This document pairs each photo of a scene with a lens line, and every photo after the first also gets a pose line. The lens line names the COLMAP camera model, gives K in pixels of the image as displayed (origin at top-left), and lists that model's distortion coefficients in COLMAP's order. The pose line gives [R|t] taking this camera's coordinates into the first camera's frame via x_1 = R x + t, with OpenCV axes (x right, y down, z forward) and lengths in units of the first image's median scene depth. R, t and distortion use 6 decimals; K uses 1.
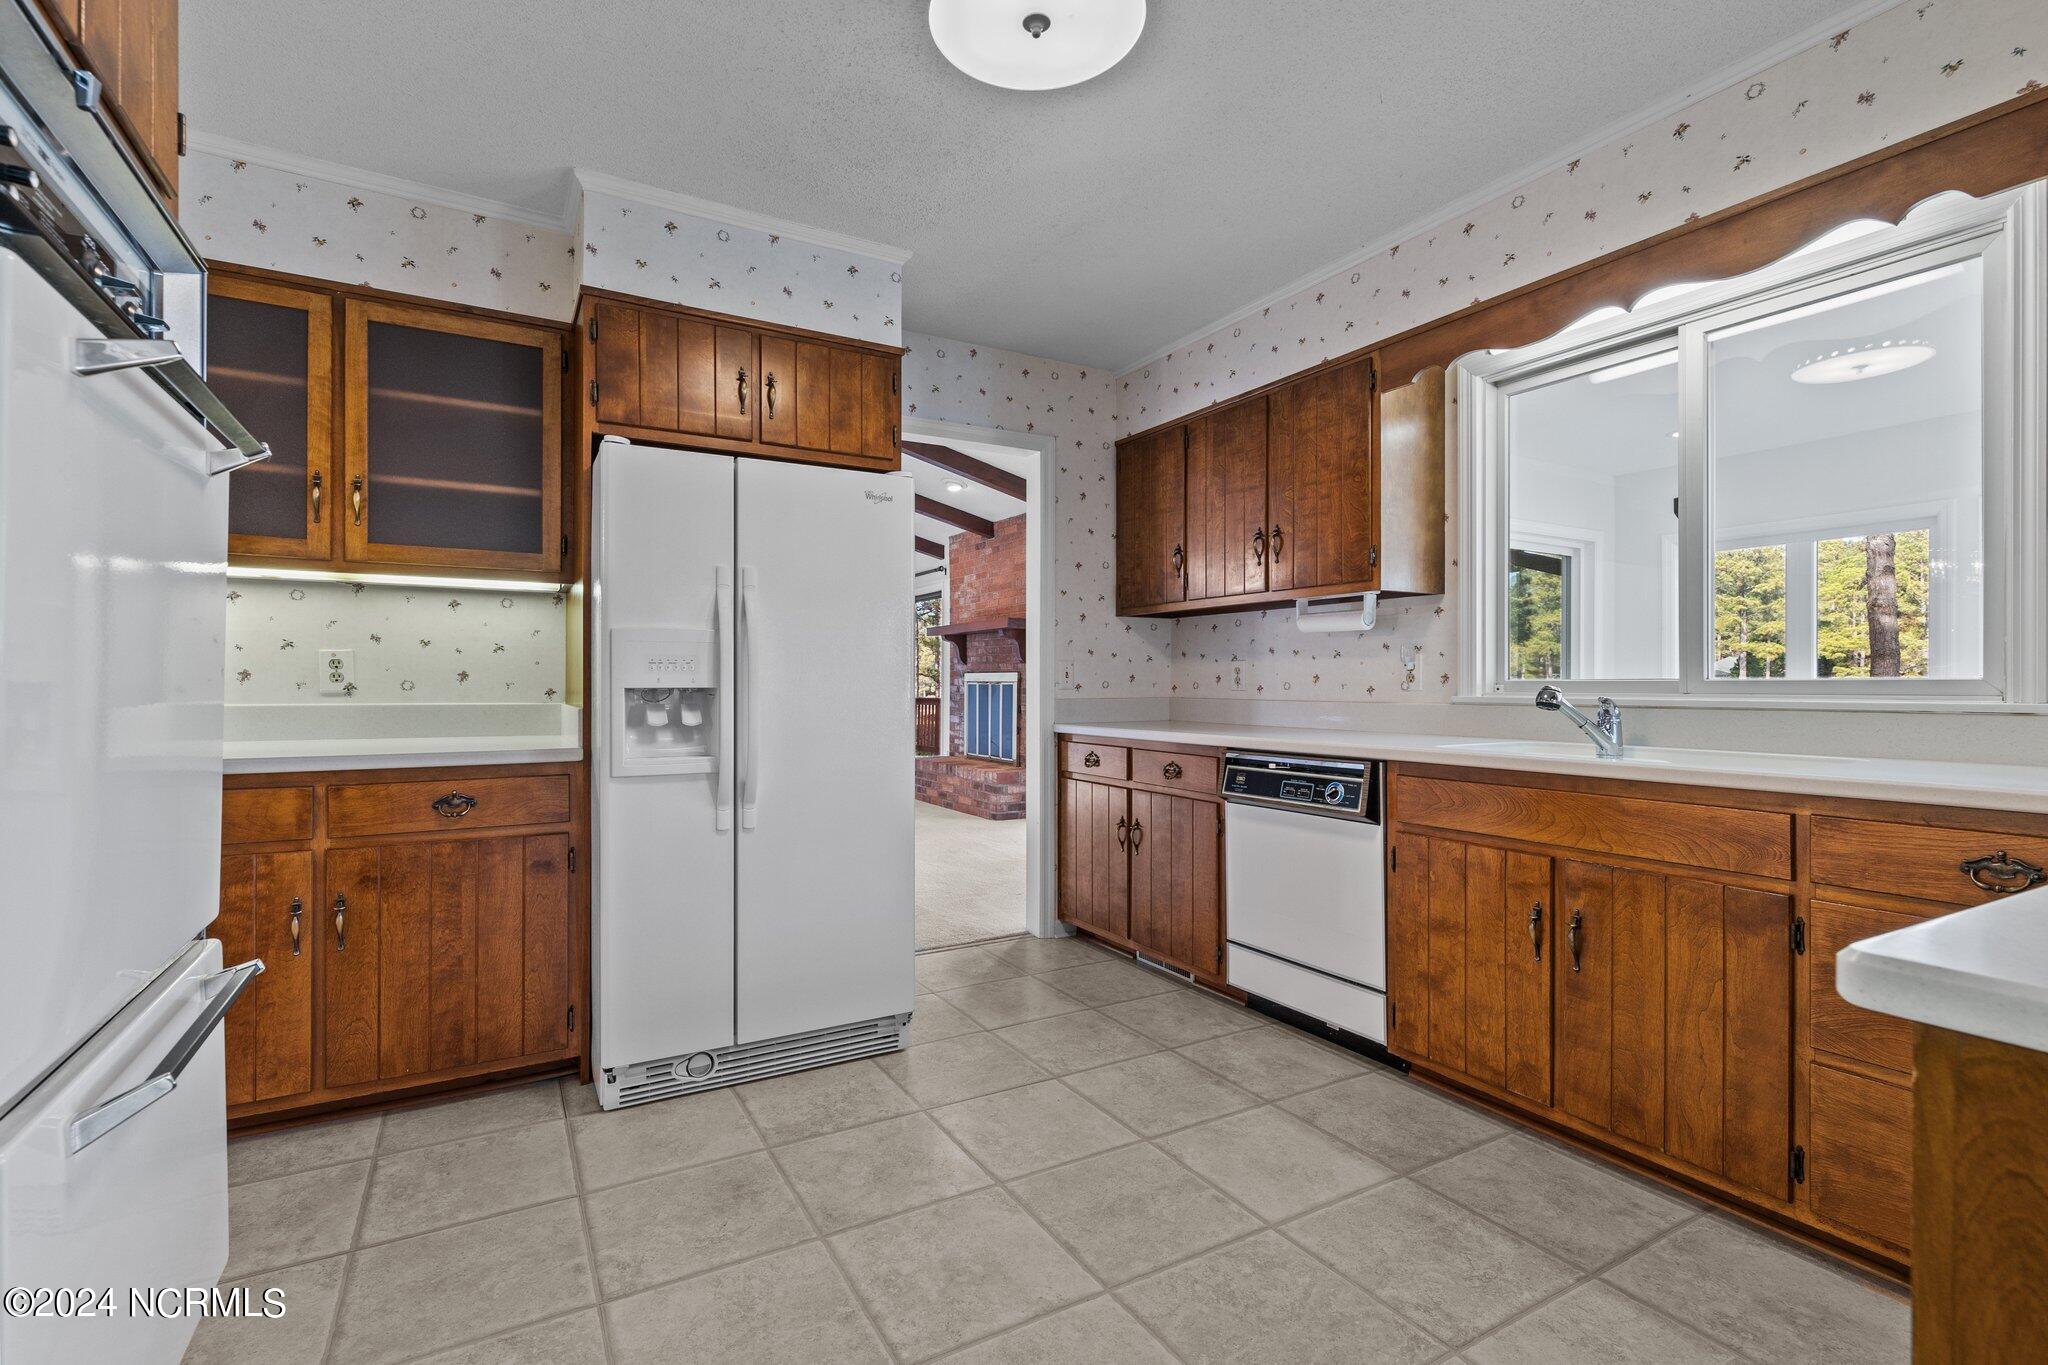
lens RADIAL K [[932.5, 0, 1024.0], [0, 932.5, 682.5], [0, 0, 1]] dist [-0.000078, 0.000051]
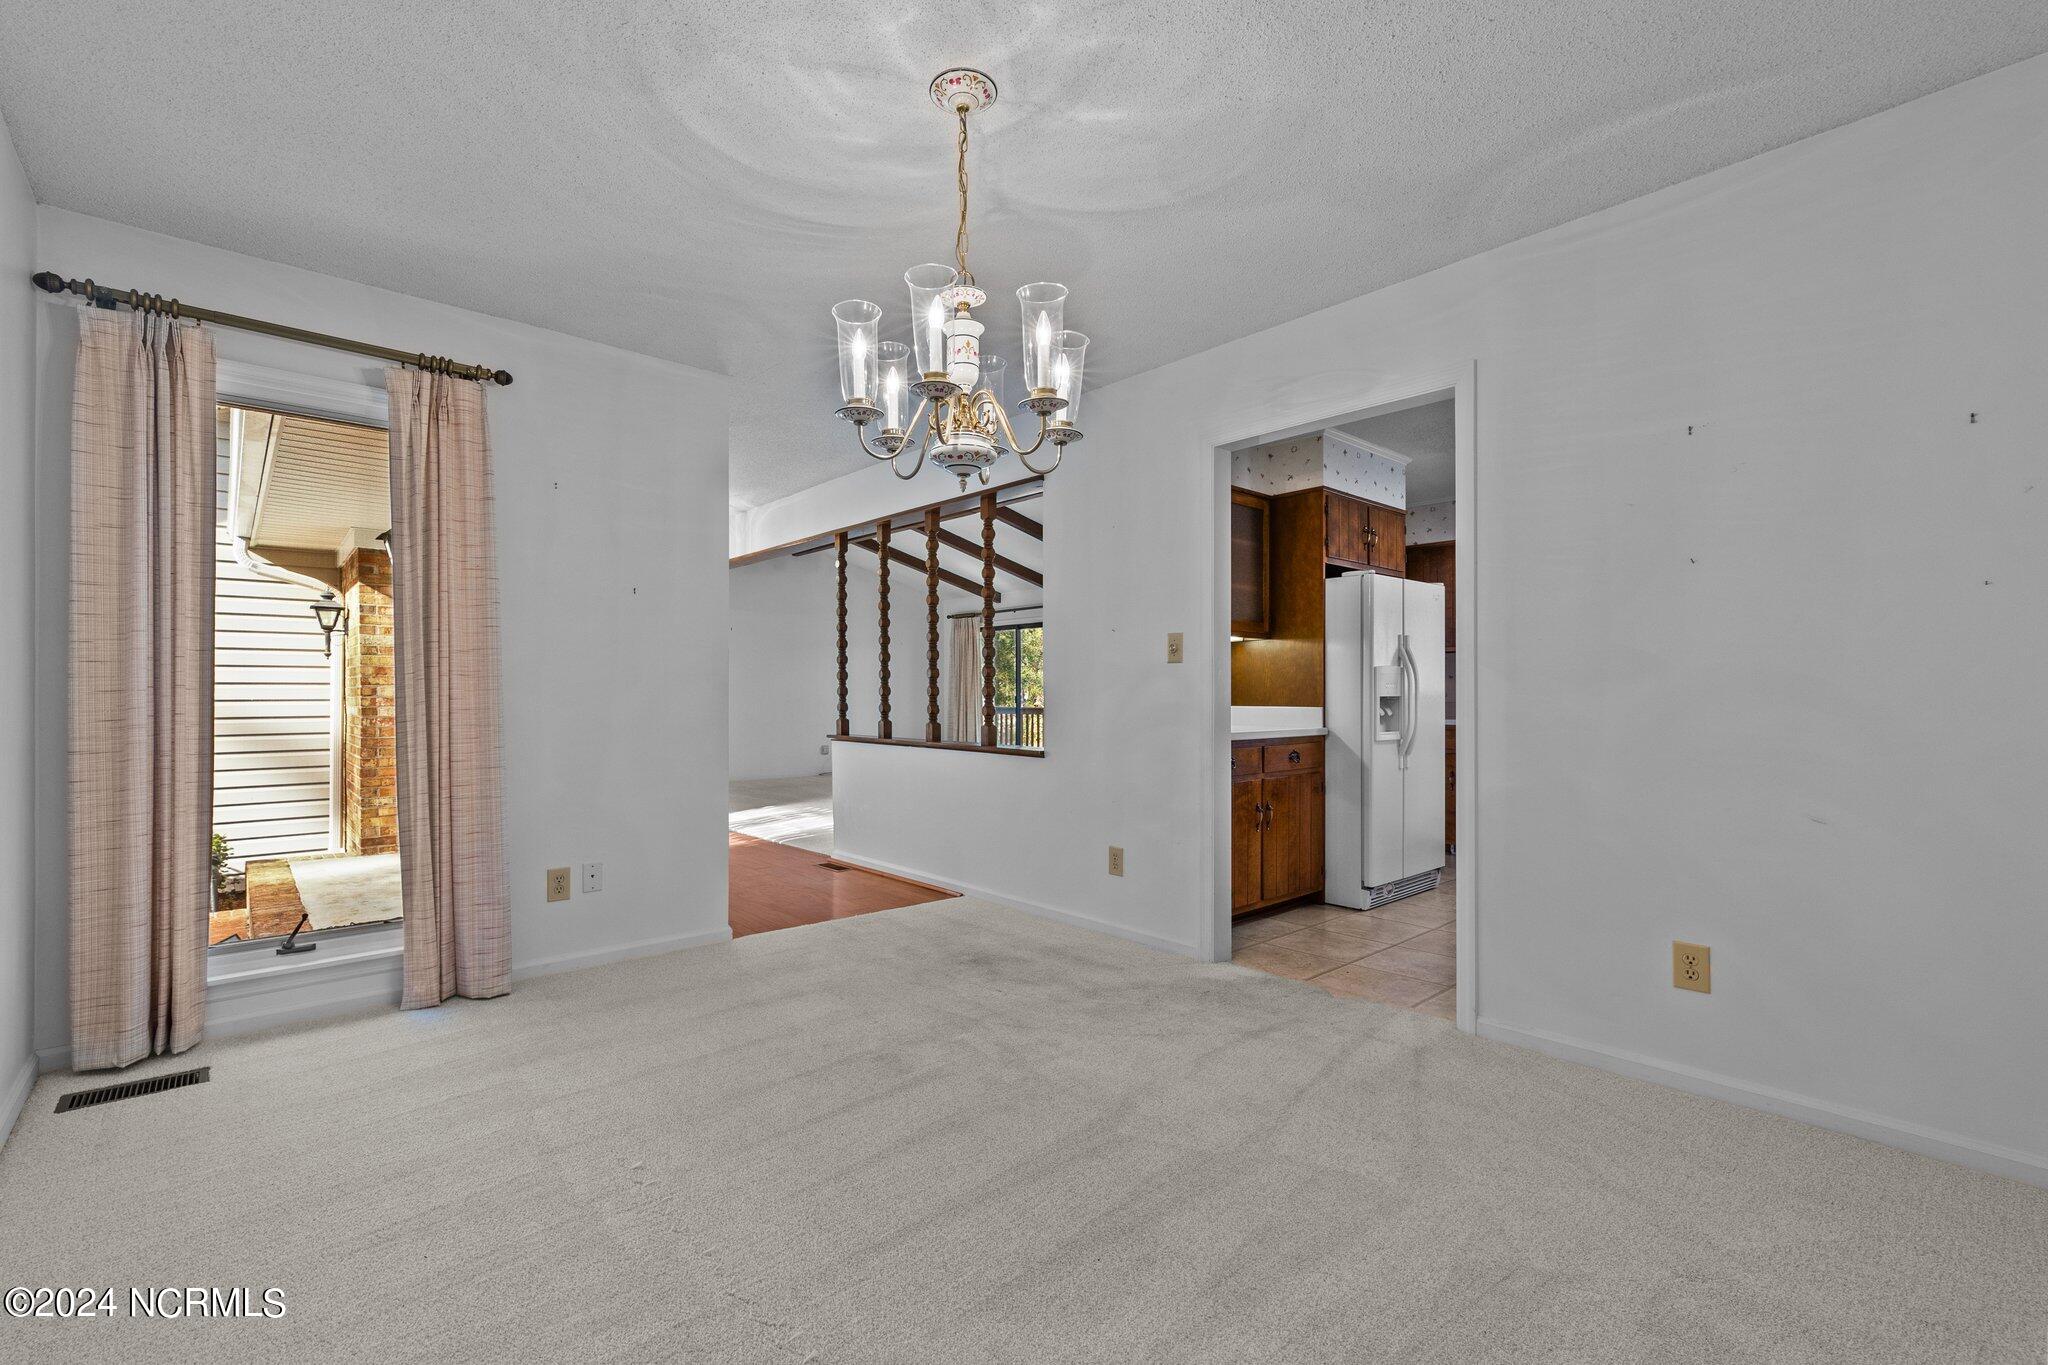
lens RADIAL K [[891.3, 0, 1062.1], [0, 891.3, 687.4], [0, 0, 1]] dist [-0.000313, -0.000047]
pose [[0.973080, 0.002558, 0.230452, -1.298231], [-0.001177, 0.999981, -0.006126, -0.000735], [-0.230463, 0.005690, 0.973064, -0.595102]]
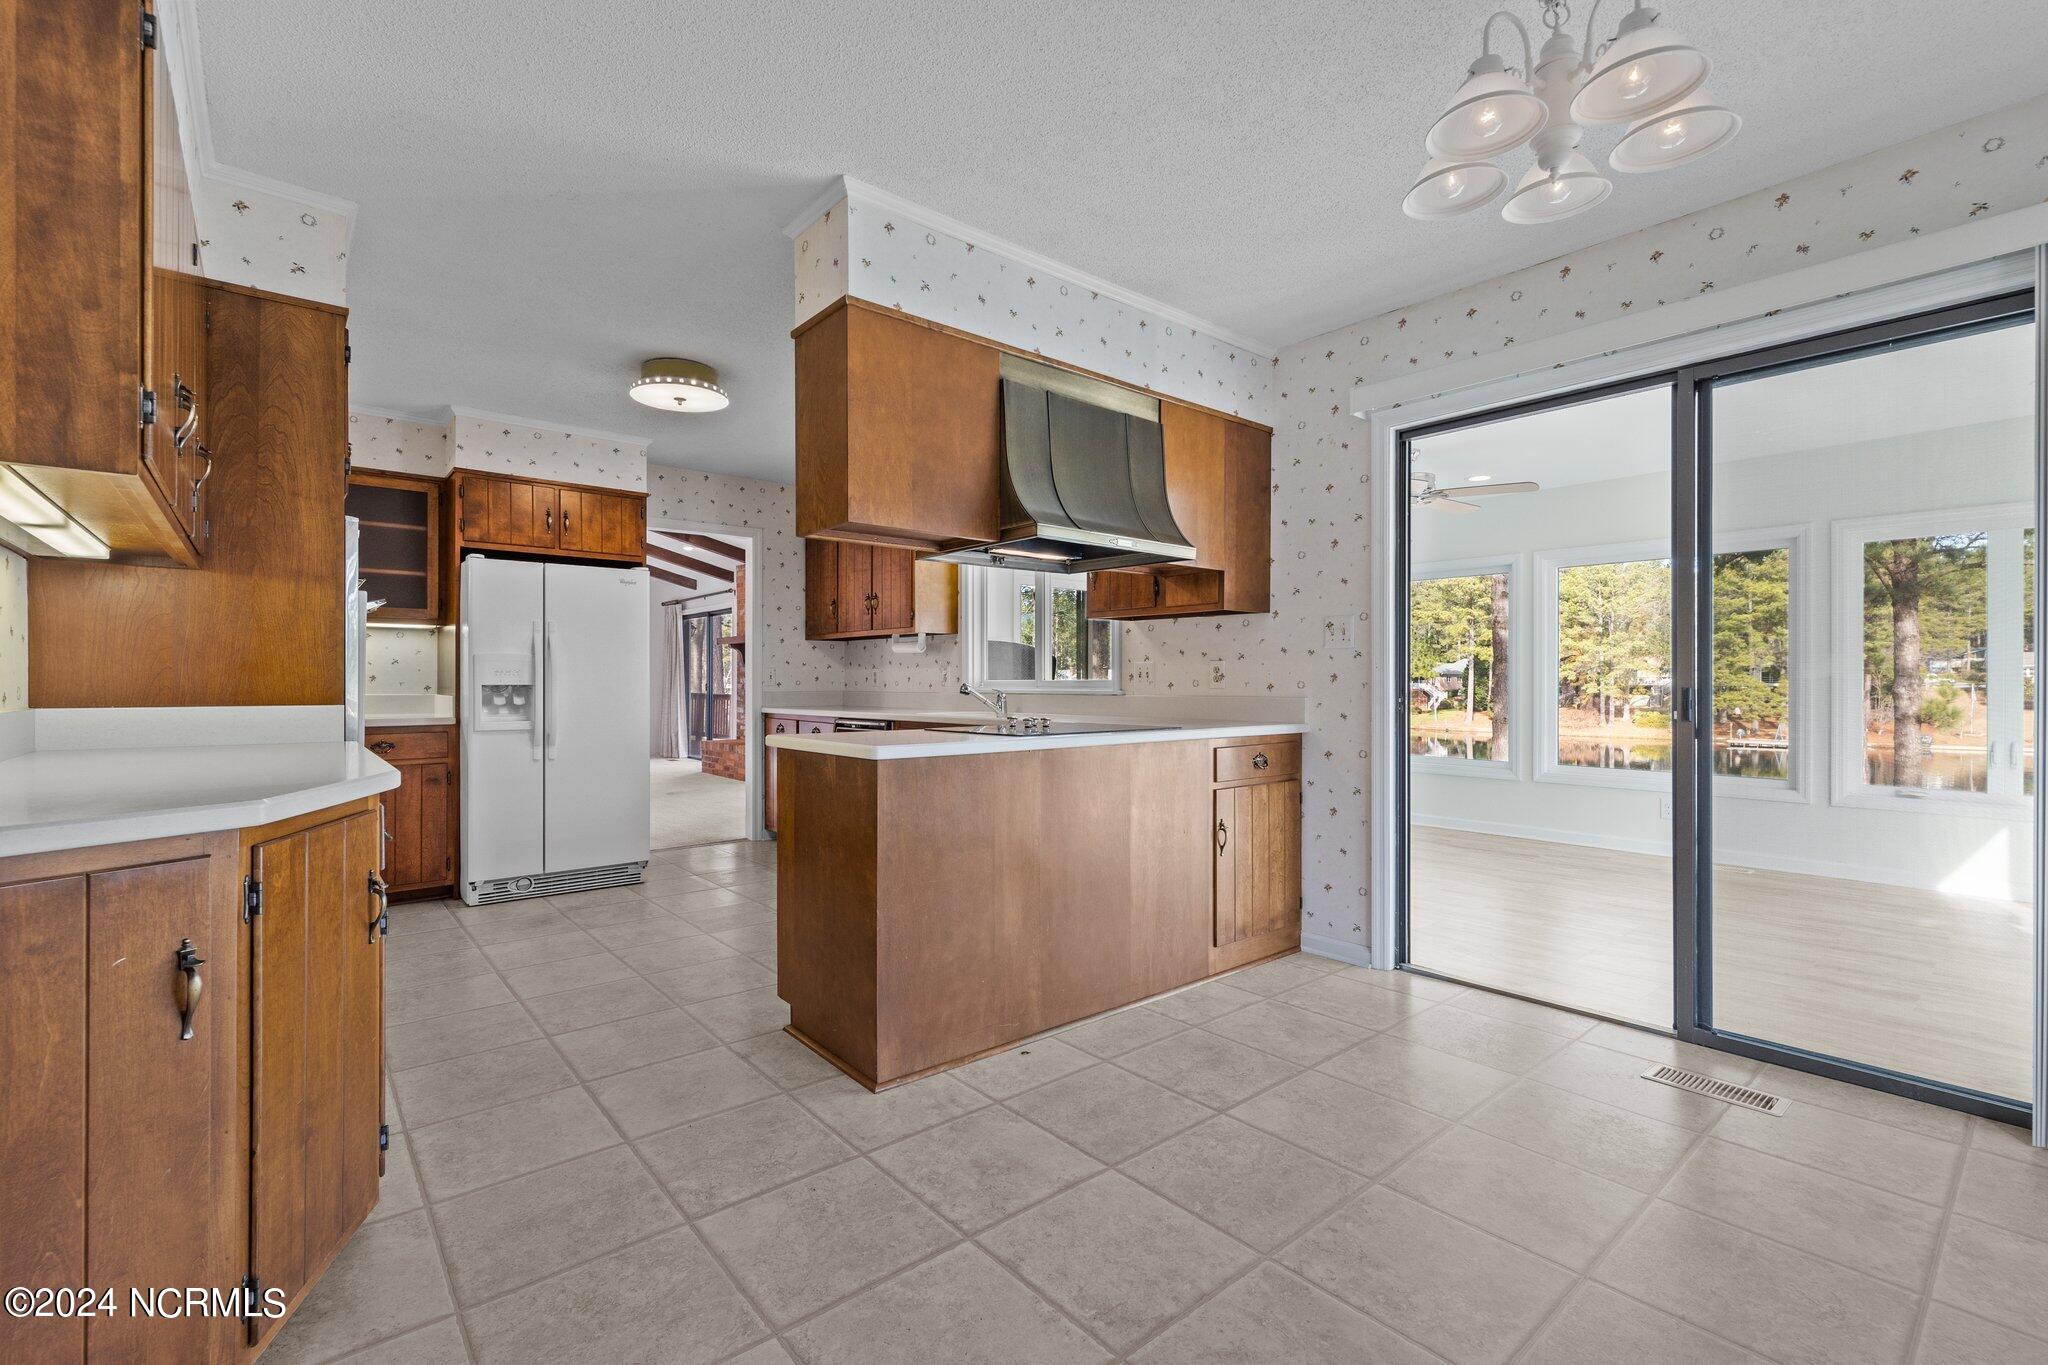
lens RADIAL K [[889.2, 0, 1015.7], [0, 889.2, 680.8], [0, 0, 1]] dist [0.001233, 0.000351]
pose [[0.985352, 0.000043, 0.170531, 0.294358], [-0.000124, 1.000000, 0.000460, -0.002974], [-0.170530, -0.000475, 0.985352, -0.851040]]
